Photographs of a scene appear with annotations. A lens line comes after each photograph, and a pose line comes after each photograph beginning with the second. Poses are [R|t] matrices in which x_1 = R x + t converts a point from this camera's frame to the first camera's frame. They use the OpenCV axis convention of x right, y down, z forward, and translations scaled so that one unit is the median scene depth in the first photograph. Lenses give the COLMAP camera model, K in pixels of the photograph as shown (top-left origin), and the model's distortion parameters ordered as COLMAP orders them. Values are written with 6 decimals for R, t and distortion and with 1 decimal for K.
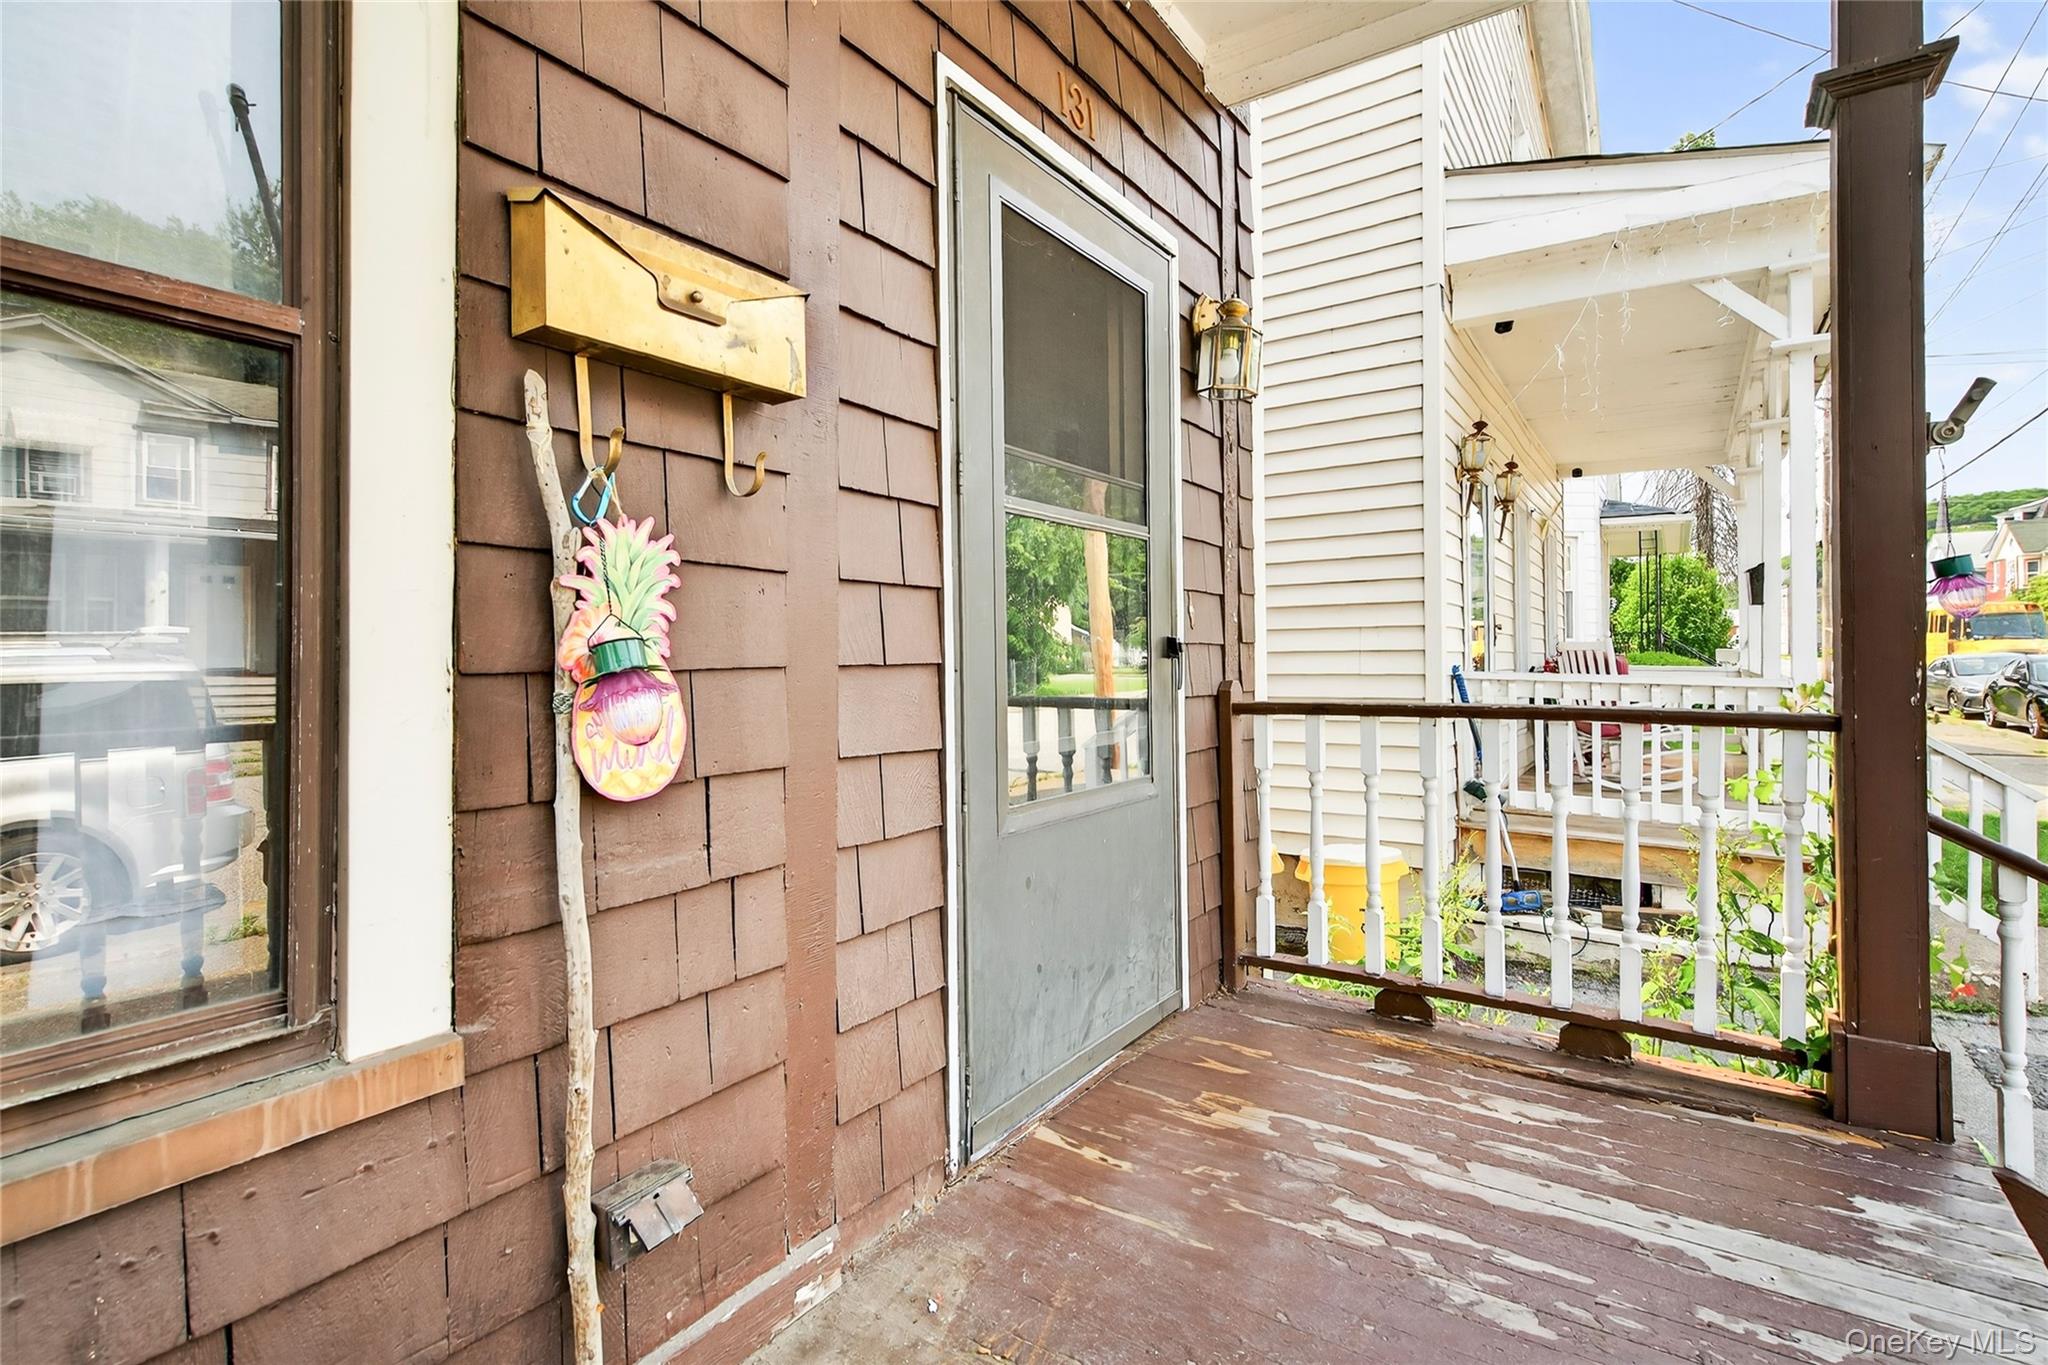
lens RADIAL K [[923.7, 0, 1036.9], [0, 923.7, 680.4], [0, 0, 1]] dist [-0.000086, -0.000807]
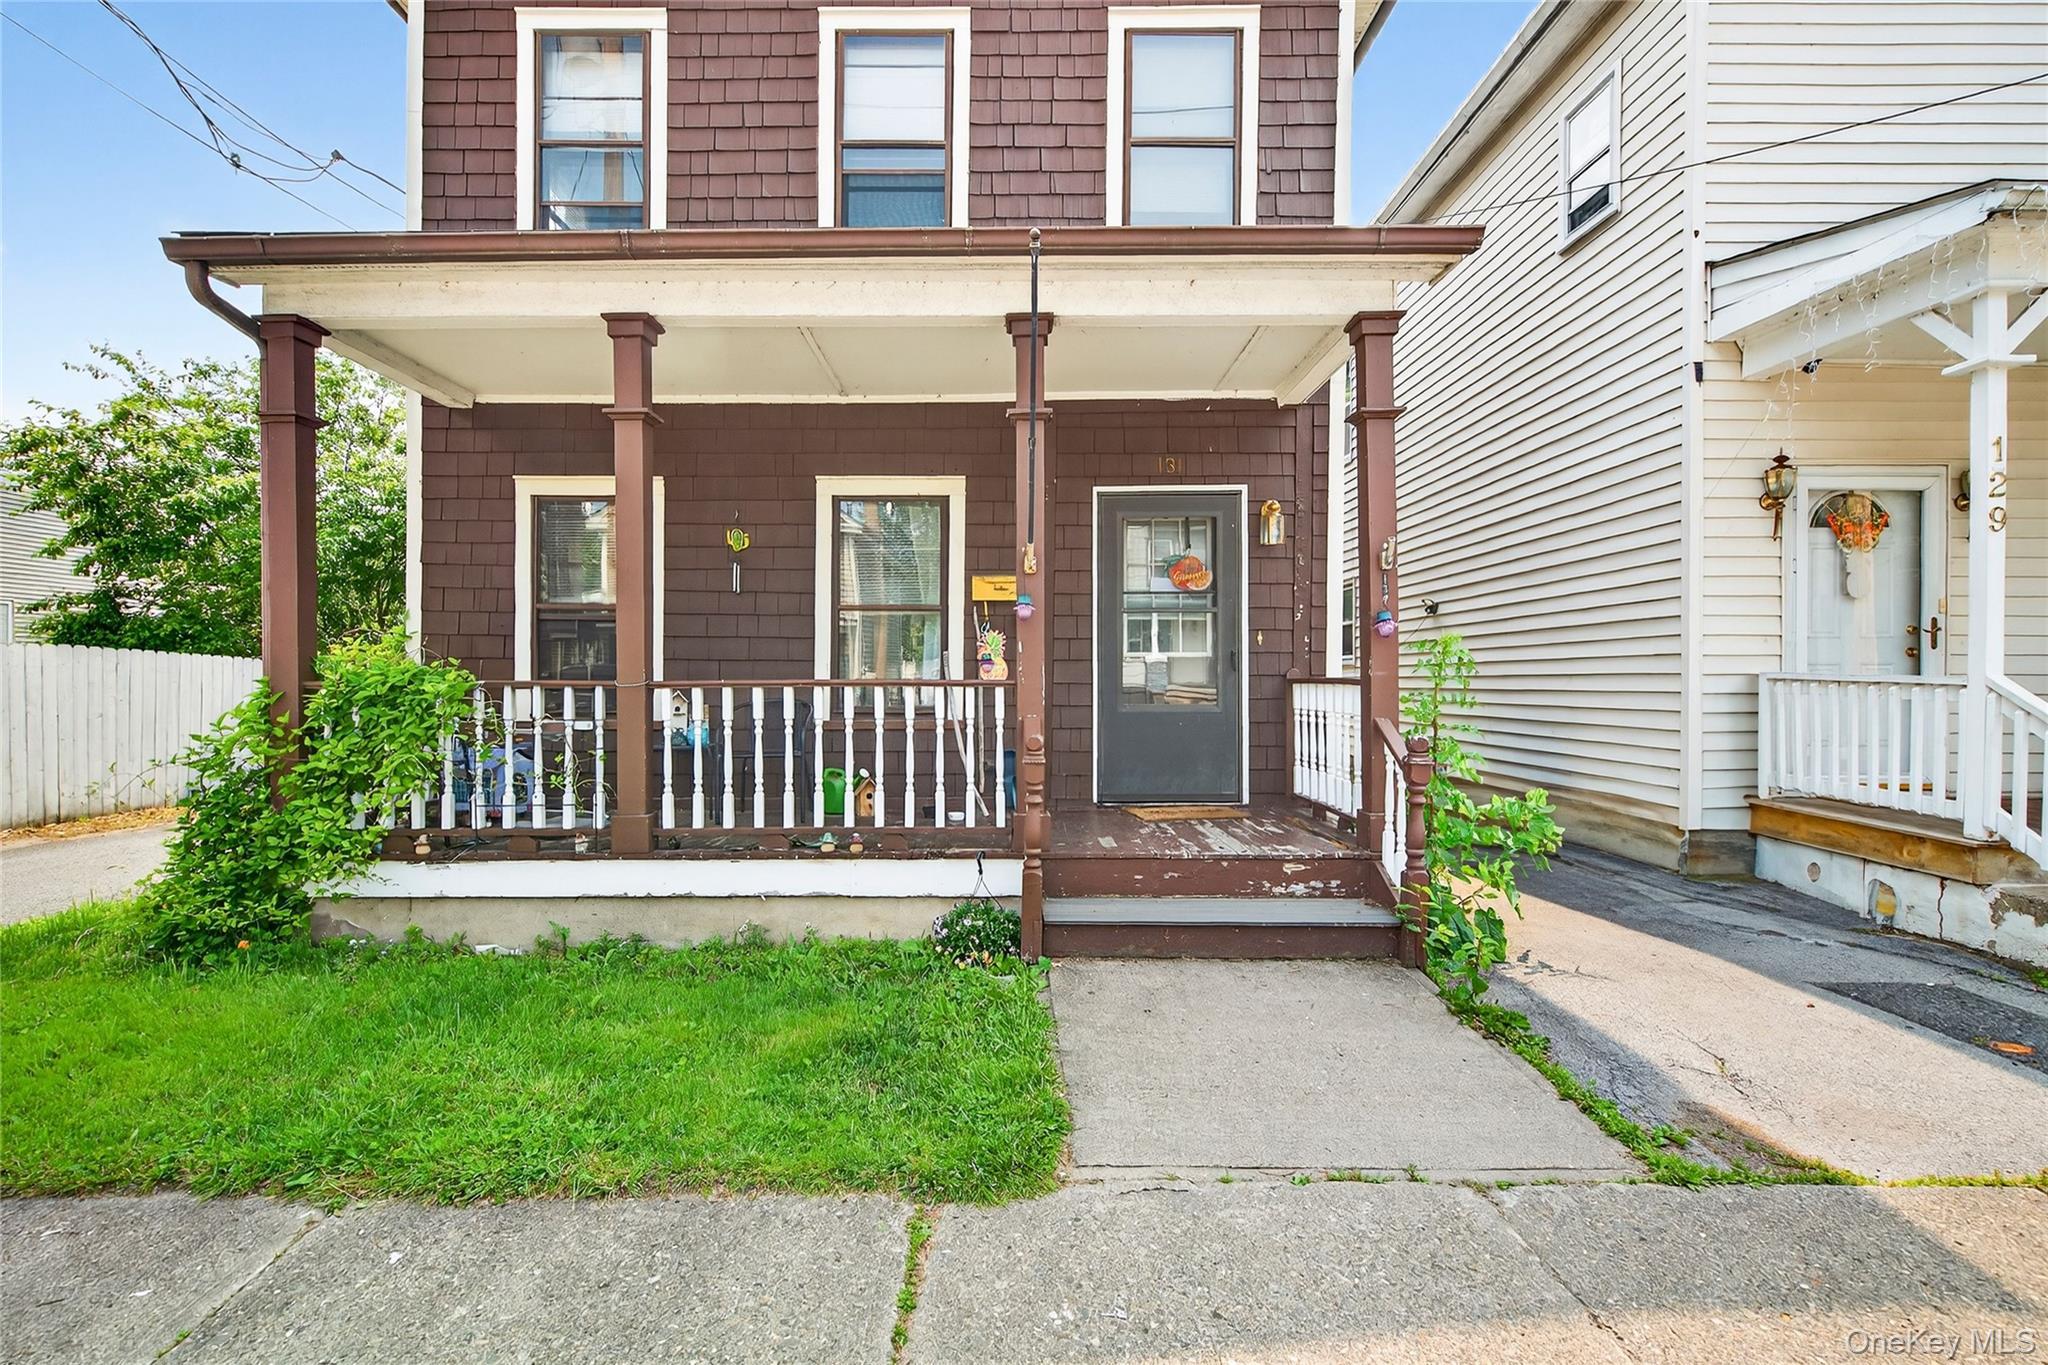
lens RADIAL K [[923.7, 0, 1036.9], [0, 923.7, 680.4], [0, 0, 1]] dist [-0.000086, -0.000807]
pose [[0.584188, 0.019366, -0.811387, 2.353166], [-0.024181, 0.999687, 0.006450, 0.039289], [0.811258, 0.015852, 0.584473, -1.110963]]
